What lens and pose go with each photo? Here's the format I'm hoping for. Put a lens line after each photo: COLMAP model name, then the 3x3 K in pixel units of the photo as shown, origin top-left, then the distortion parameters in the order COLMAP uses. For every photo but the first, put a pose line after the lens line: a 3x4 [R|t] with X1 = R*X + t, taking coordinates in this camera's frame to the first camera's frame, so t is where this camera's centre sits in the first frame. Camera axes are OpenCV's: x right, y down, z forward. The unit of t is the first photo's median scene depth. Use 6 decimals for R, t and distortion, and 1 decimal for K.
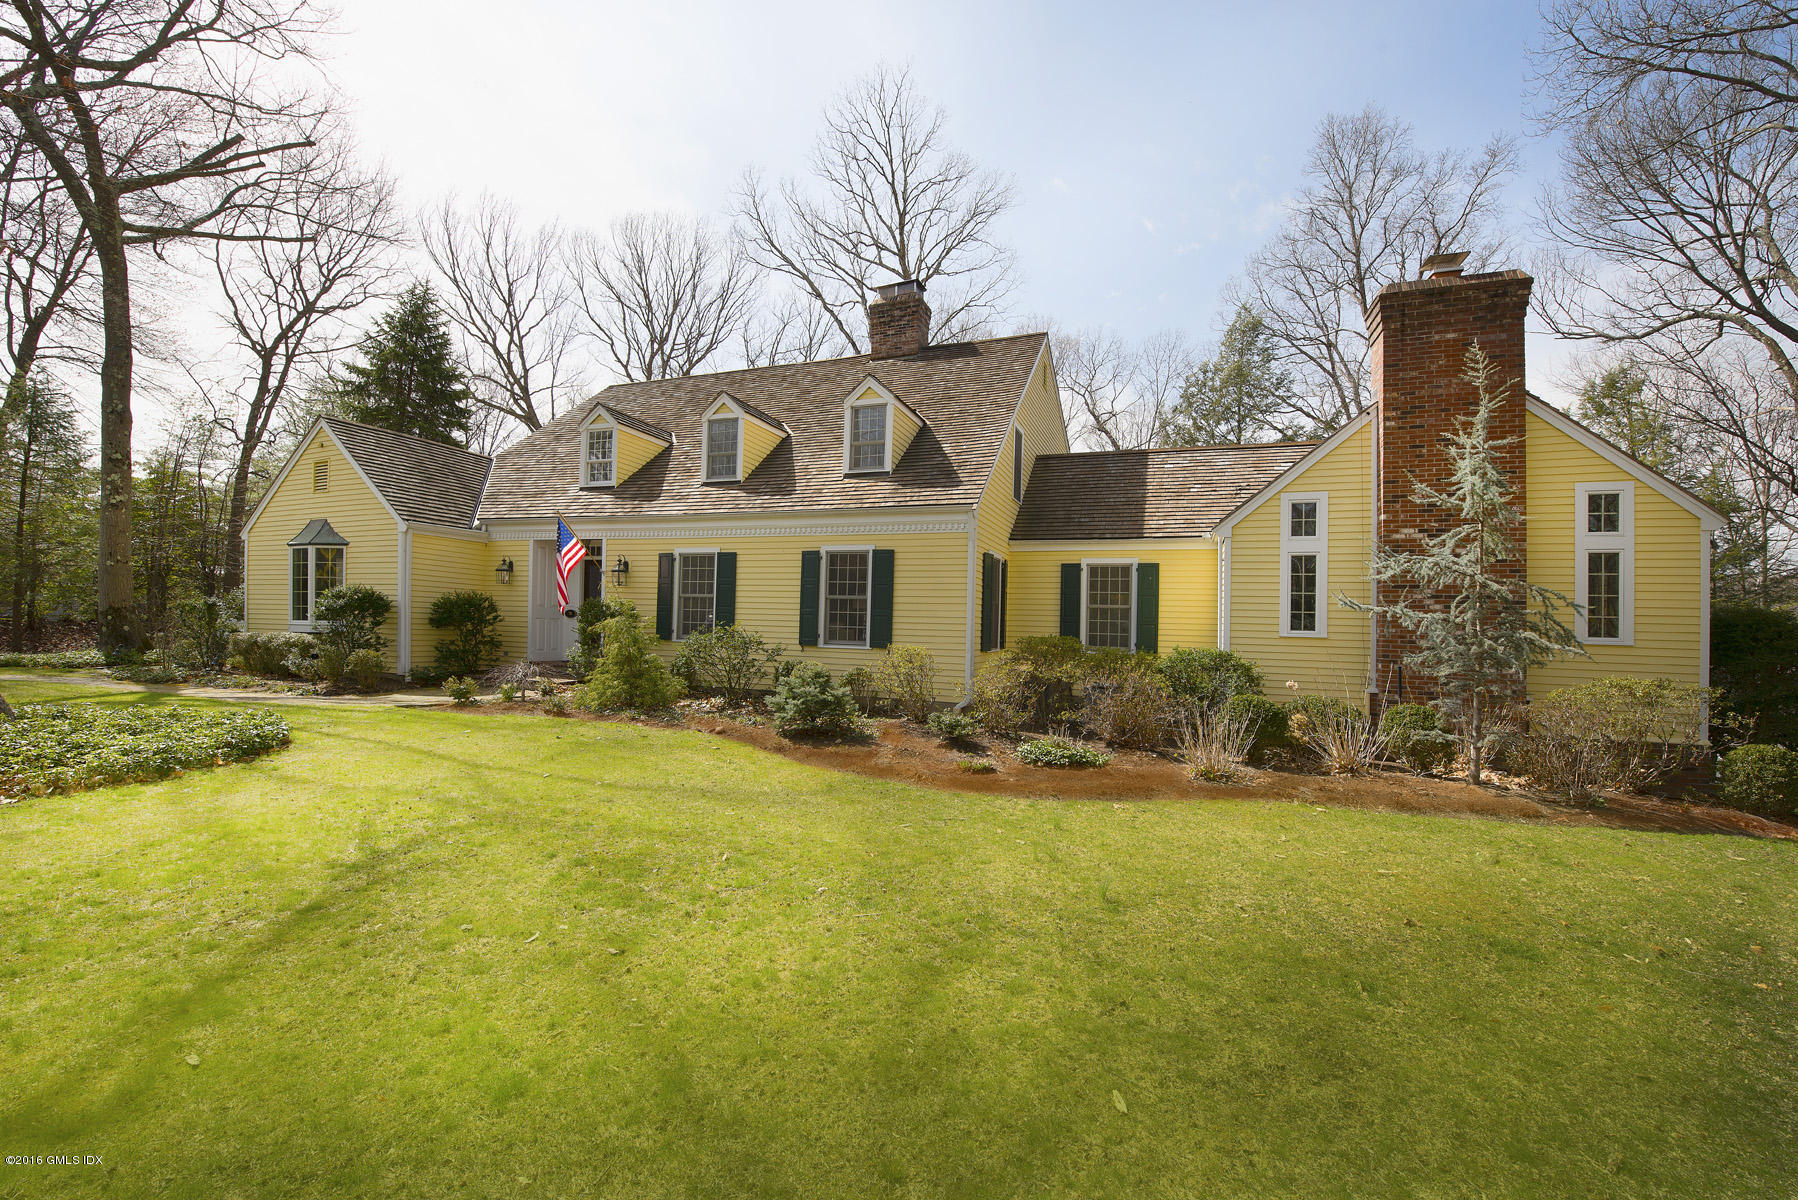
lens RADIAL K [[713.7, 0, 899.0], [0, 713.7, 600.0], [0, 0, 1]] dist [-0.023066, 0.000113]
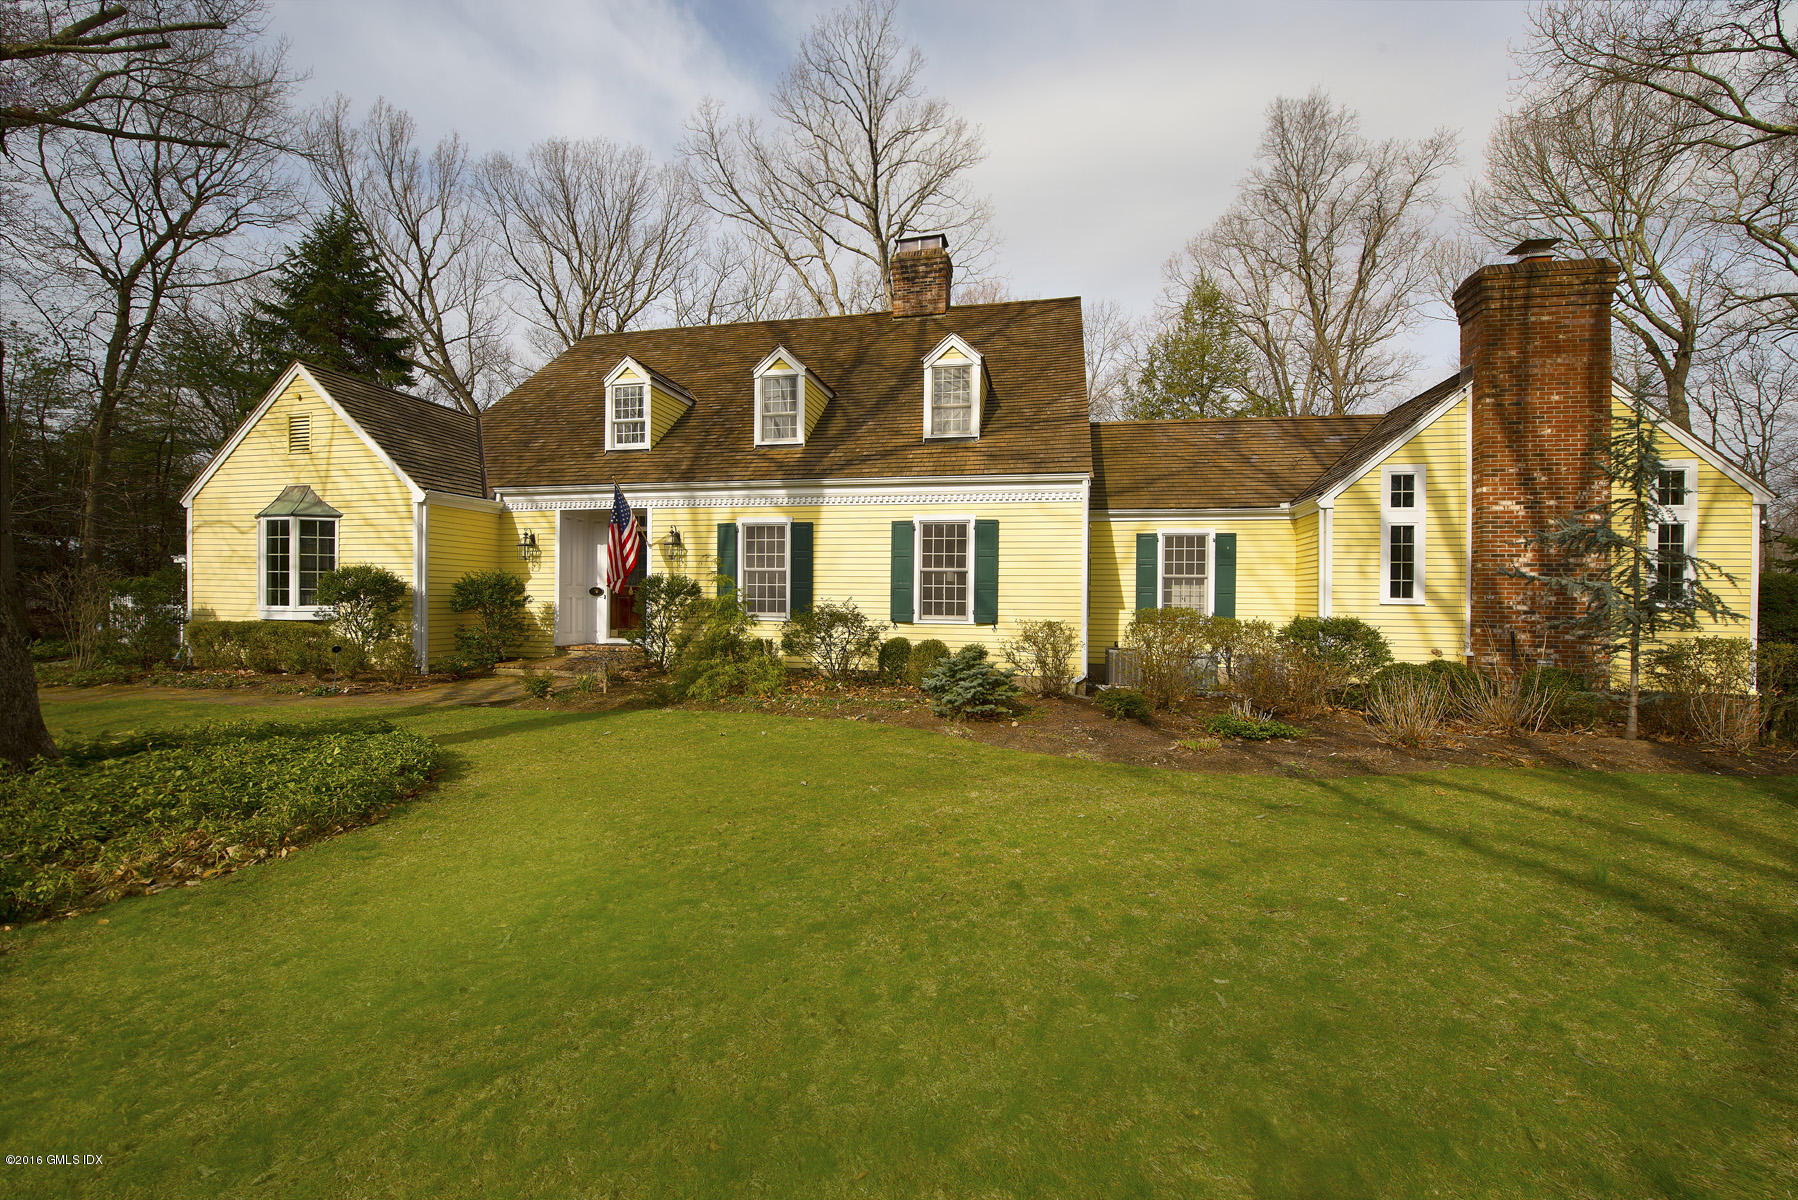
lens RADIAL K [[726.4, 0, 899.0], [0, 726.4, 600.0], [0, 0, 1]] dist [-0.026289, 0.000734]
pose [[0.988067, -0.017900, 0.152984, -0.194093], [0.012008, 0.999153, 0.039348, -0.002136], [-0.153559, -0.037041, 0.987445, 0.040894]]
